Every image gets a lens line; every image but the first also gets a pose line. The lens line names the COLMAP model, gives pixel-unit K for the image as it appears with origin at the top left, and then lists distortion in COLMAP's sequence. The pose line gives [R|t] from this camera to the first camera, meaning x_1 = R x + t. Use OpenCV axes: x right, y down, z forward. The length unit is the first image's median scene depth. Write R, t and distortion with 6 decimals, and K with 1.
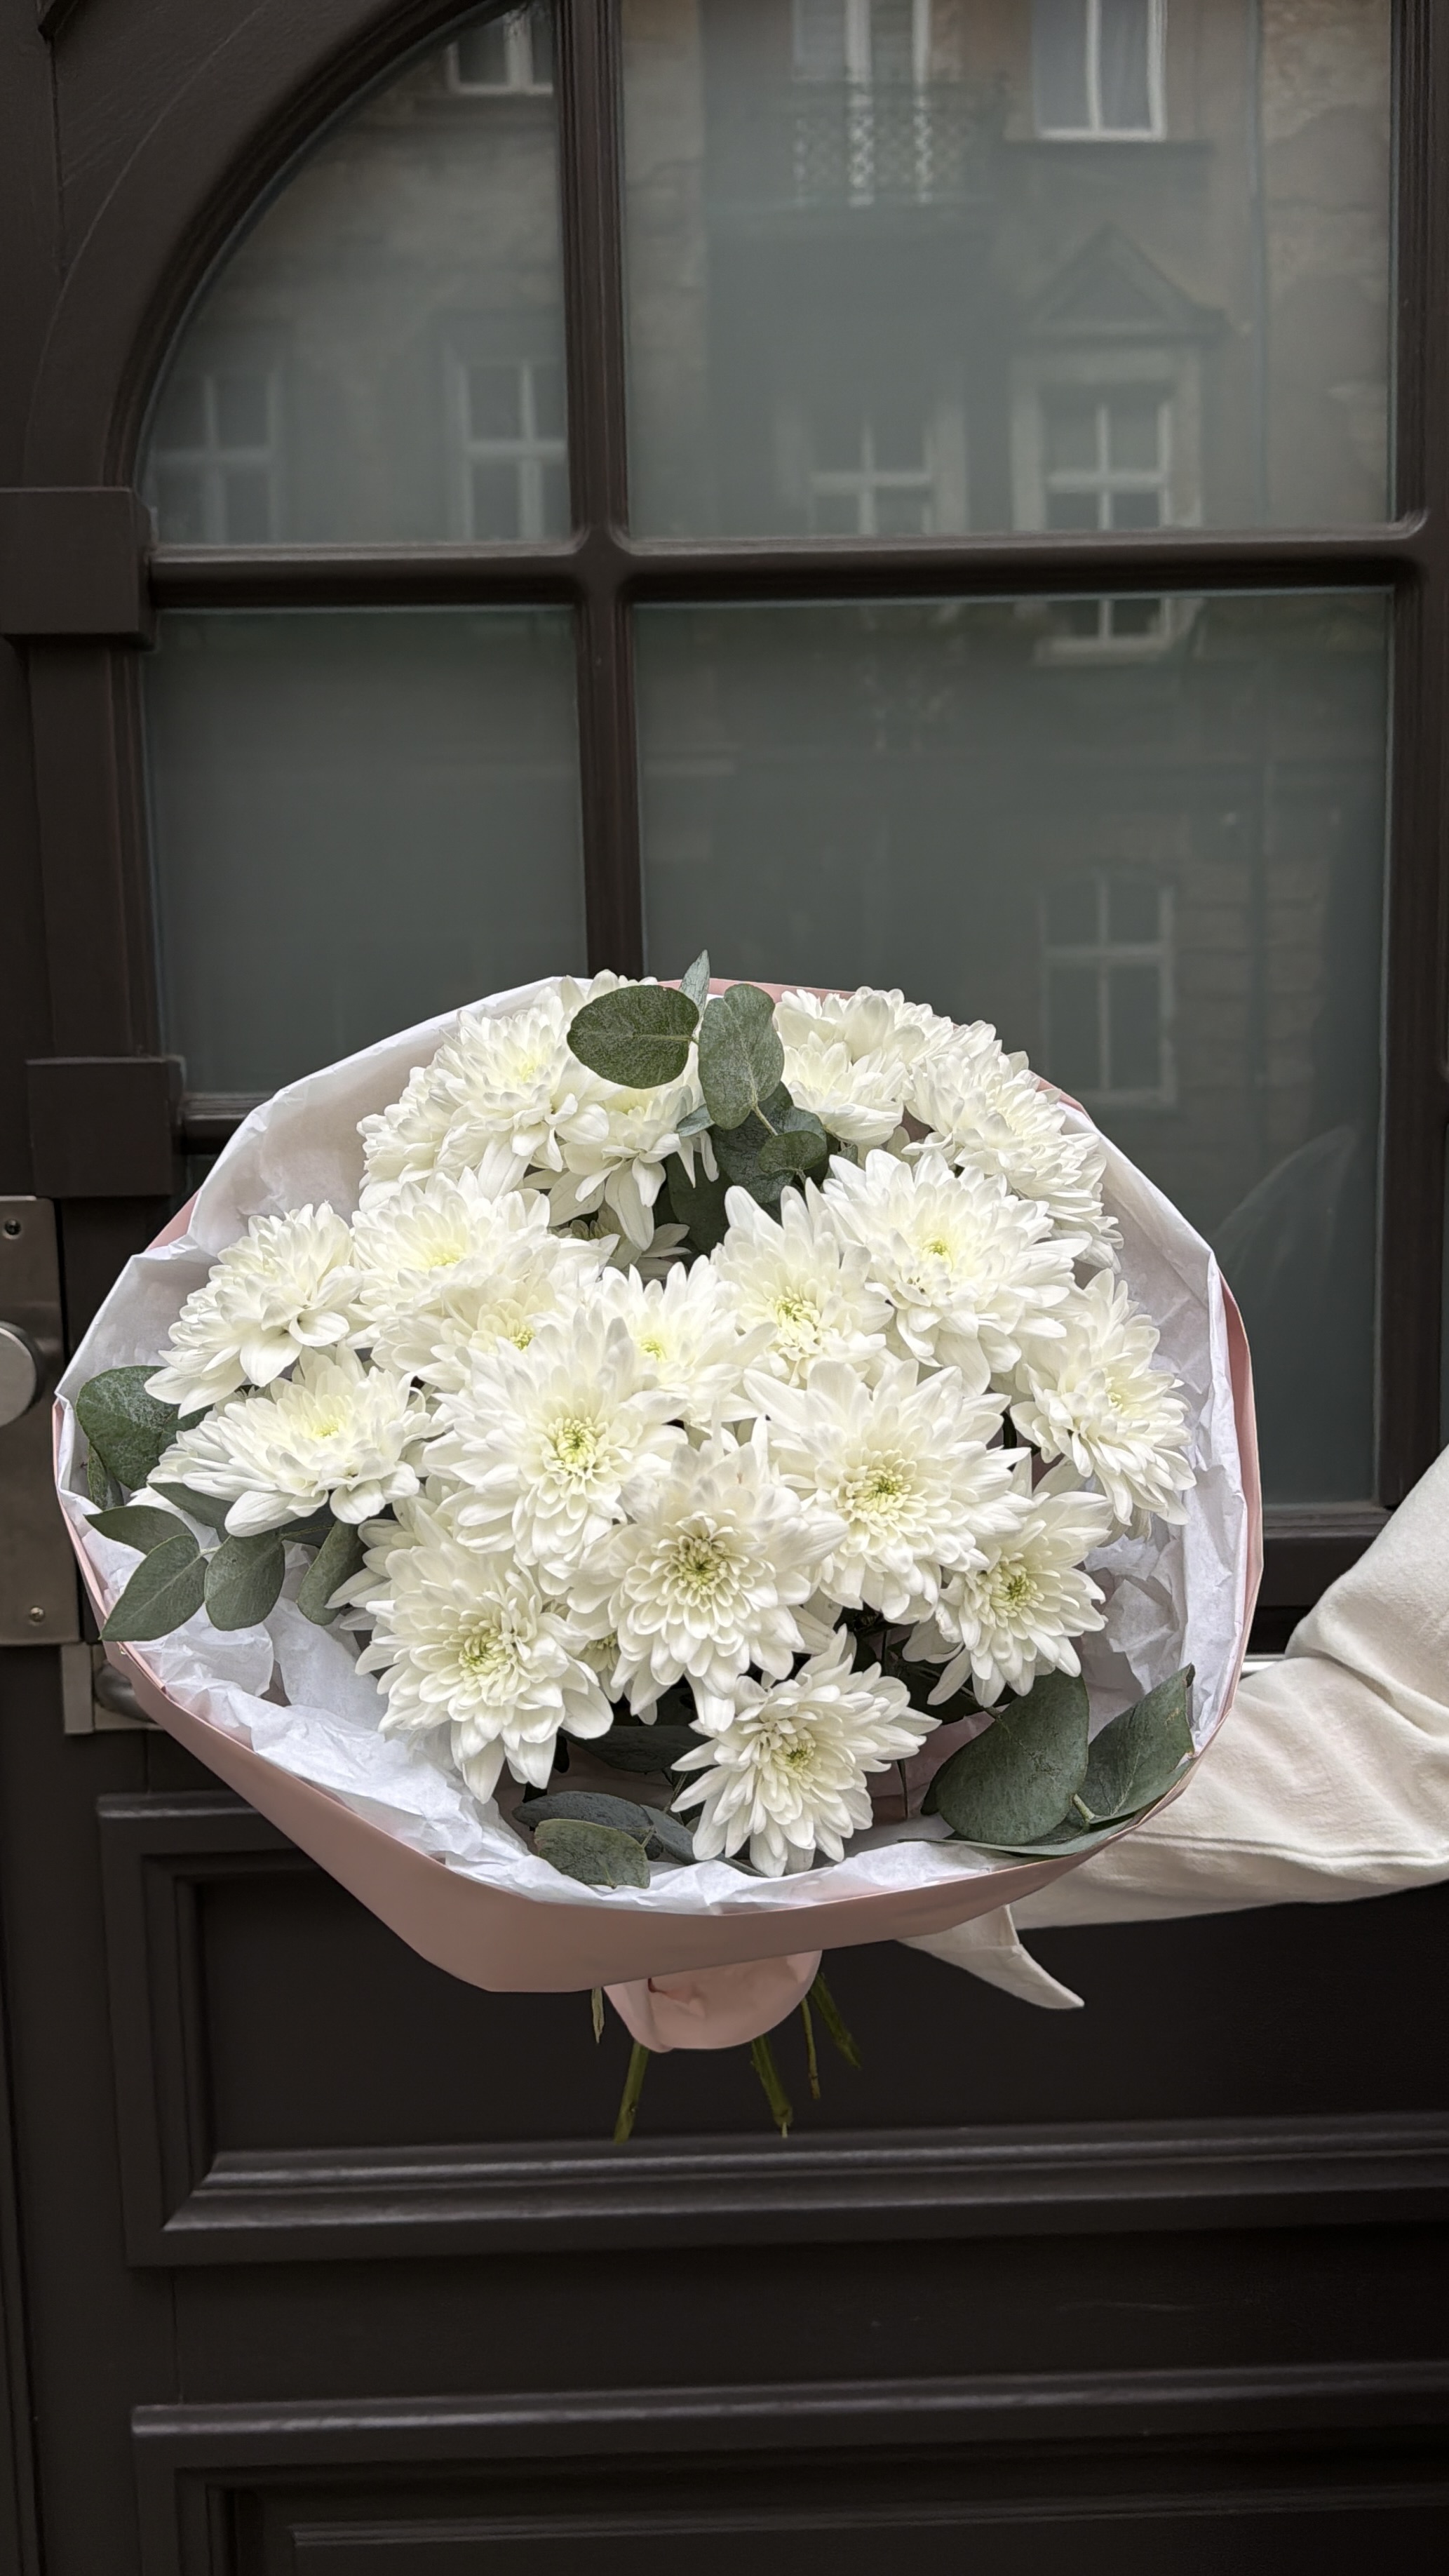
lens RADIAL K [[2190.8, 0, 728.1], [0, 2190.8, 1357.5], [0, 0, 1]] dist [0.037606, -0.110784]
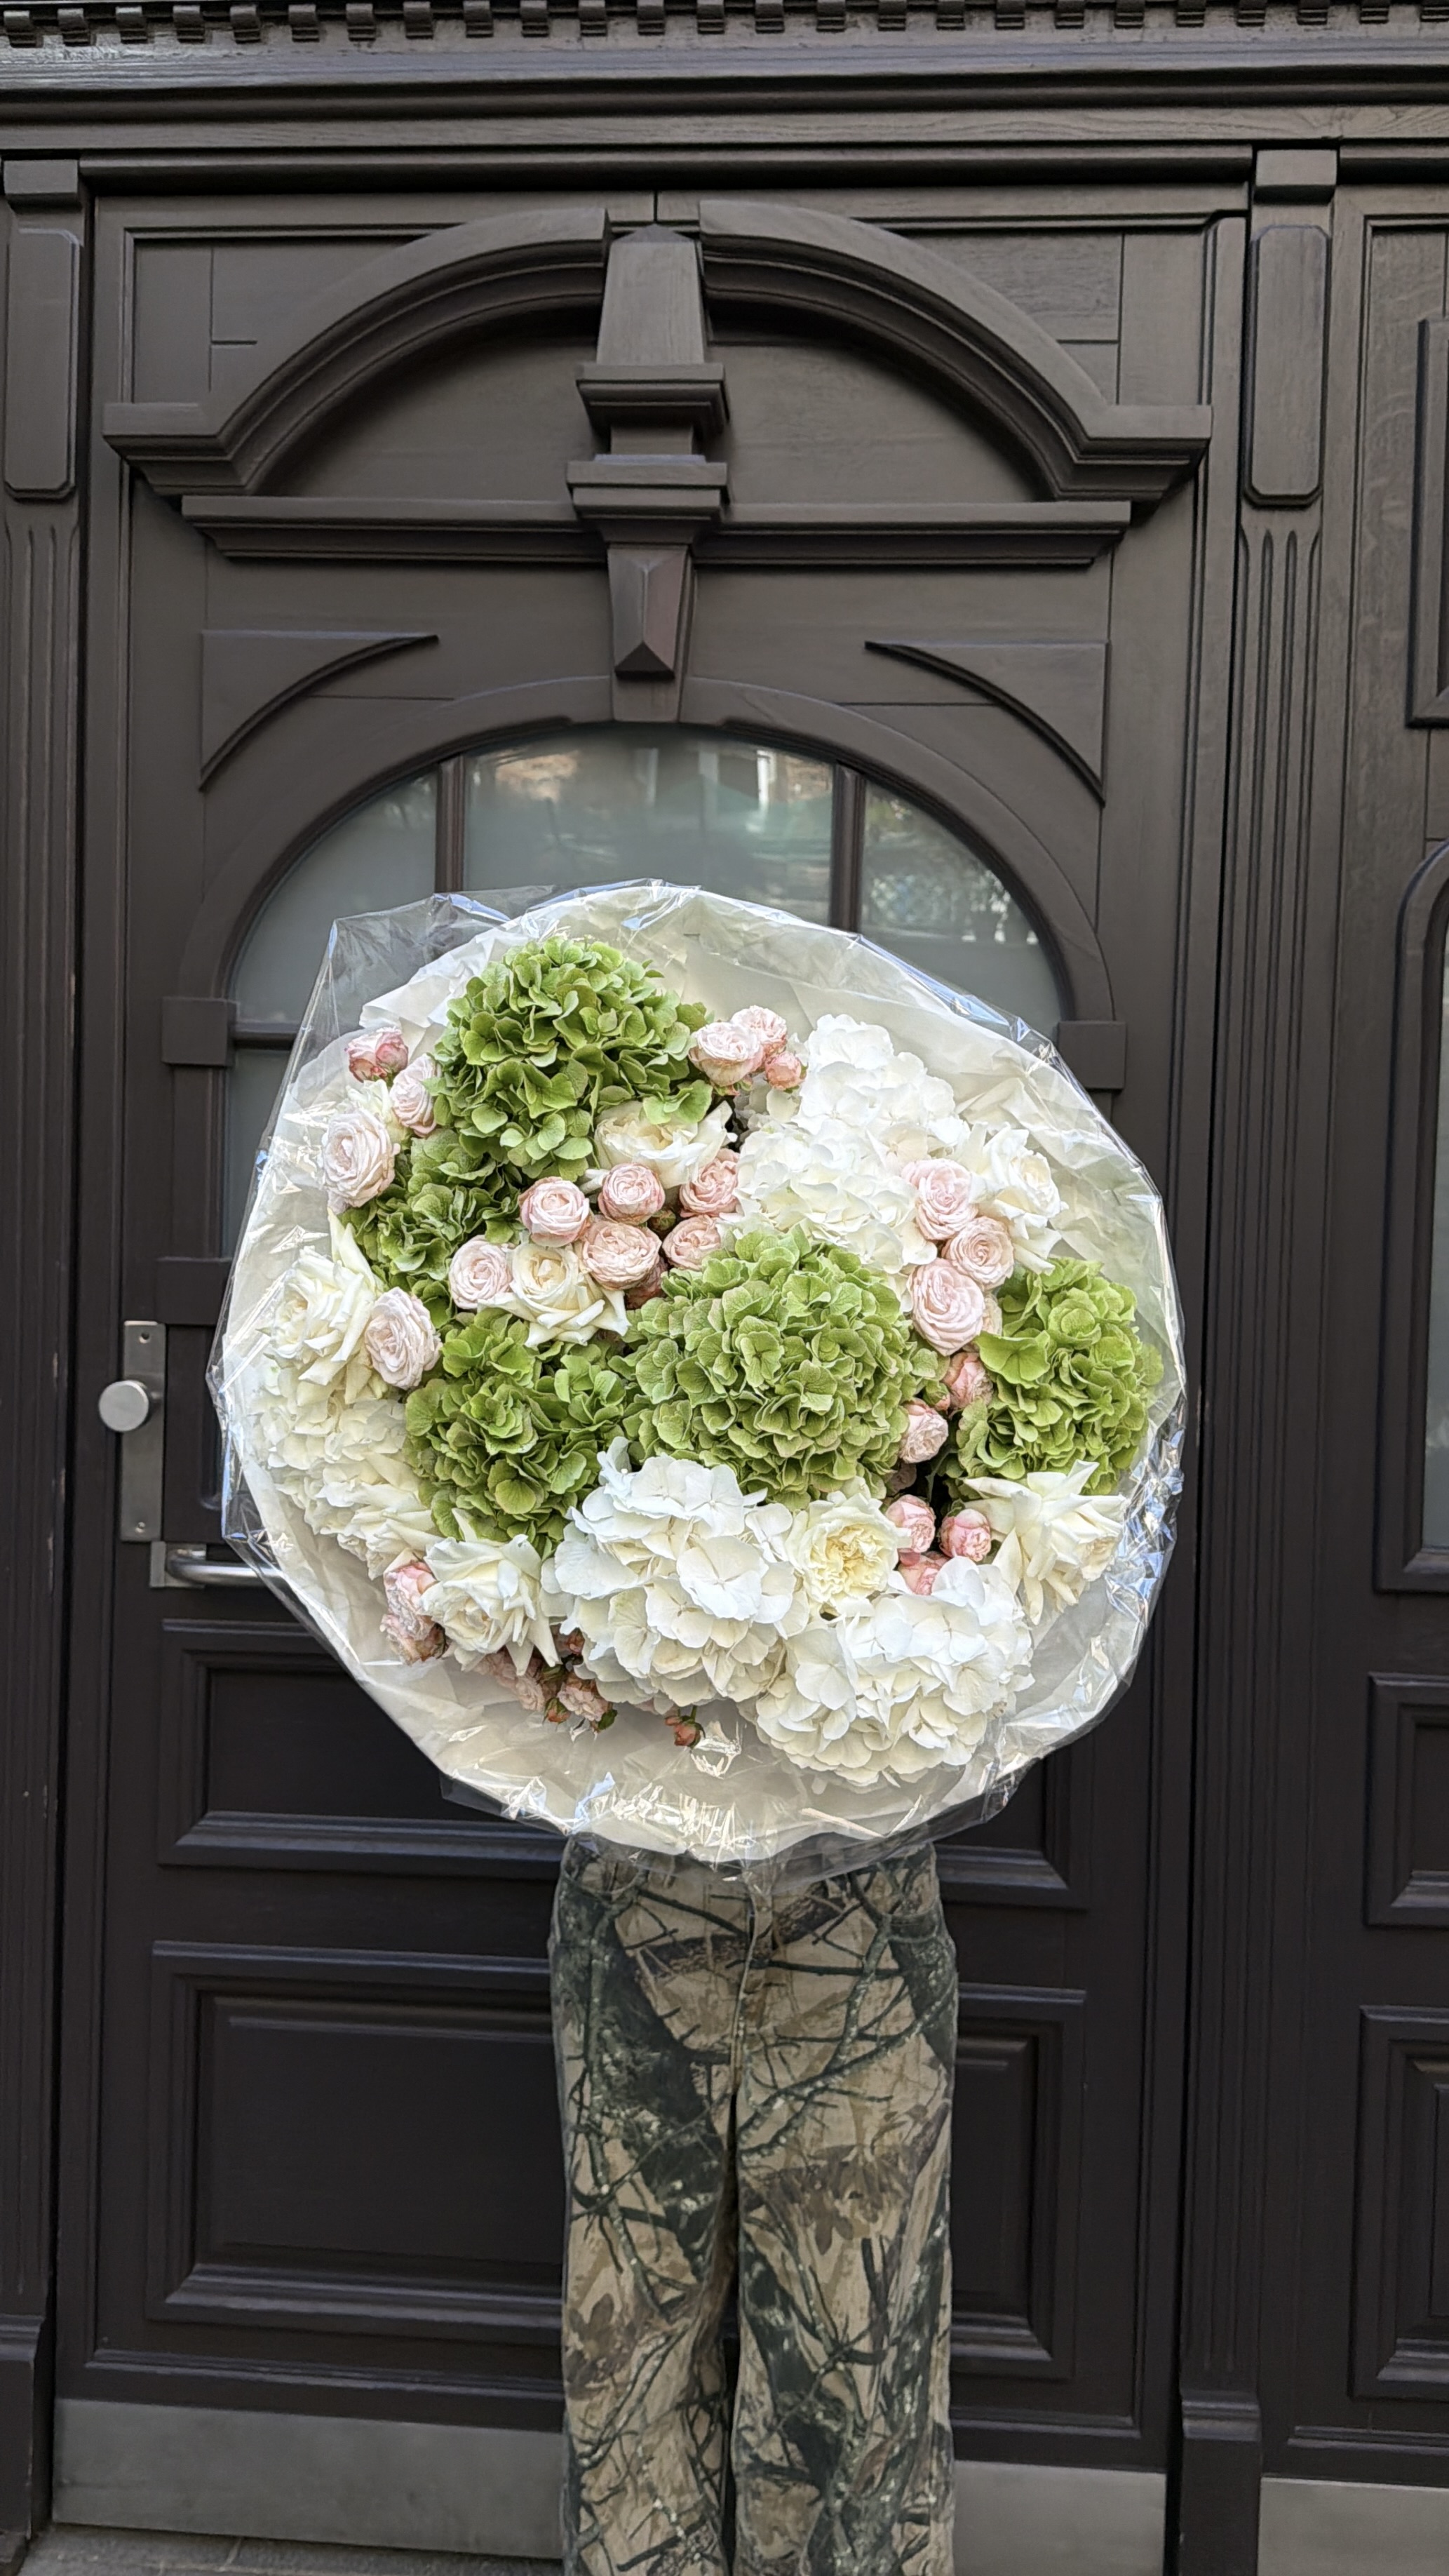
lens RADIAL K [[2190.8, 0, 715.2], [0, 2190.8, 1302.9], [0, 0, 1]] dist [0.037606, -0.110784]
pose [[0.994790, 0.056861, -0.084617, 0.365310], [-0.063592, 0.994836, -0.079107, 0.037015], [0.079682, 0.084076, 0.993268, -0.970794]]
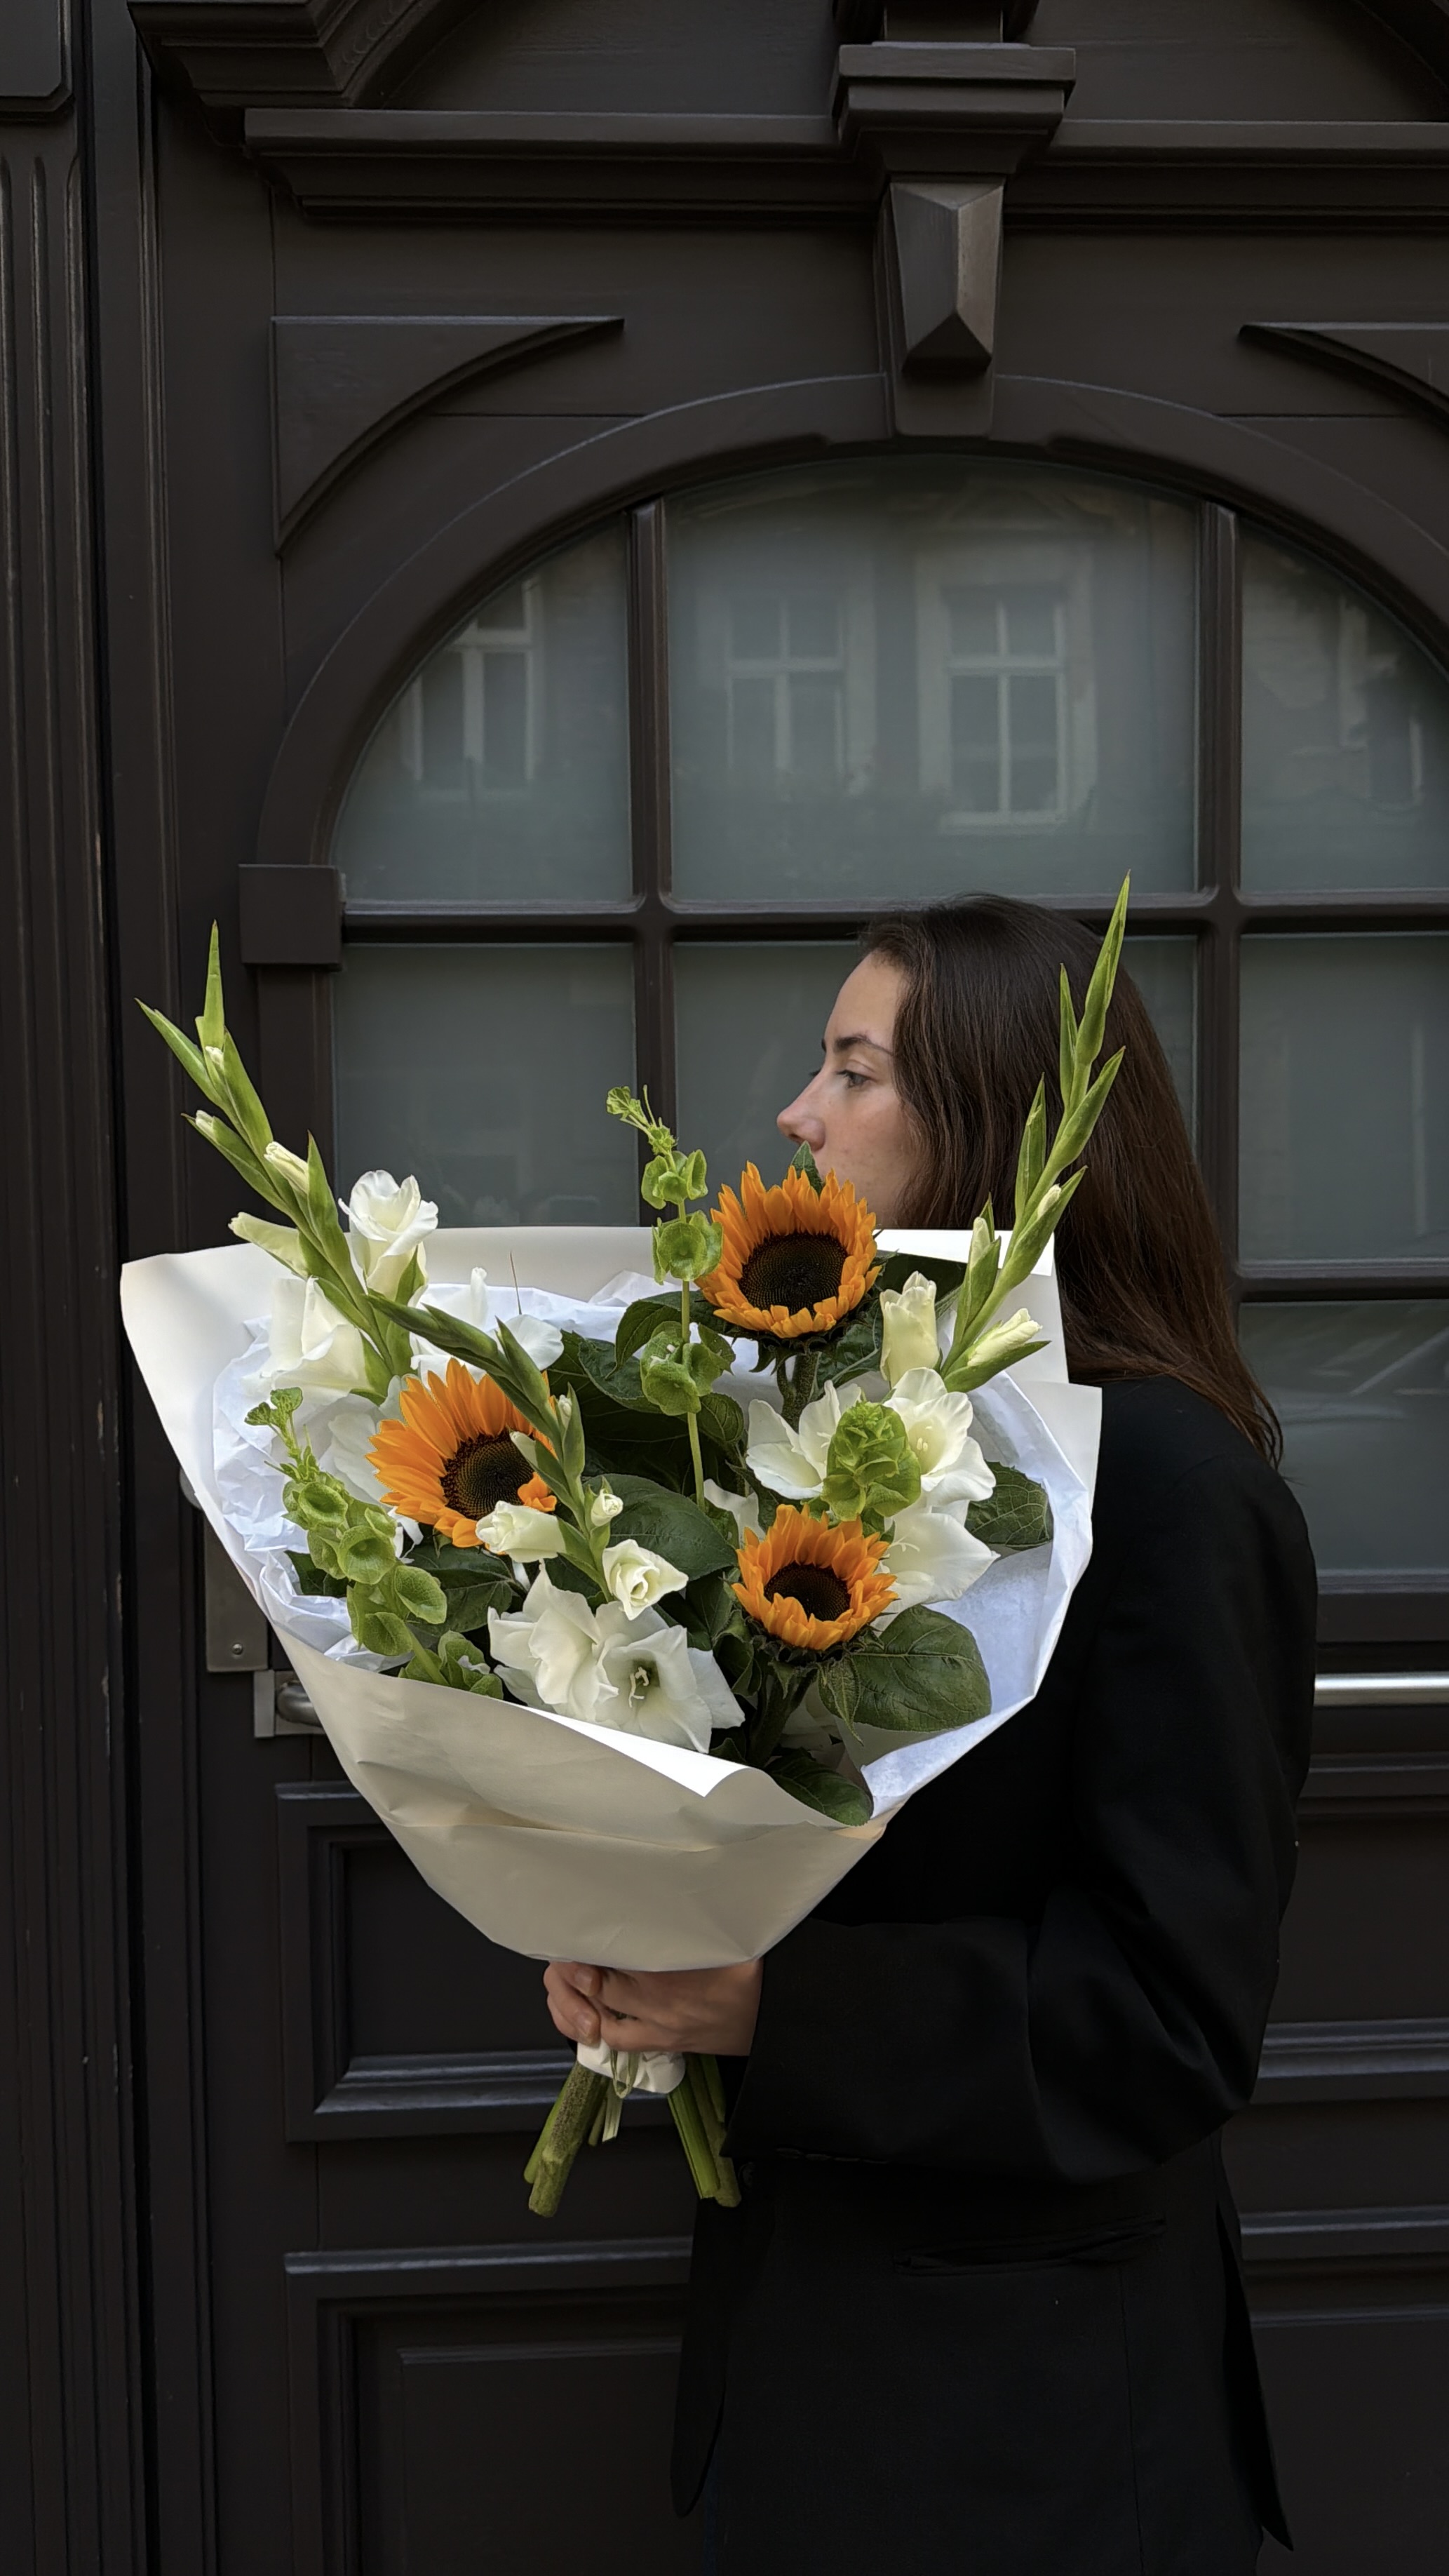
lens RADIAL K [[2190.8, 0, 712.3], [0, 2190.8, 1315.5], [0, 0, 1]] dist [0.037606, -0.110784]
pose [[0.999435, 0.006108, 0.033050, -0.059986], [-0.003468, 0.996839, -0.079377, 0.015249], [-0.033431, 0.079217, 0.996297, -0.392524]]
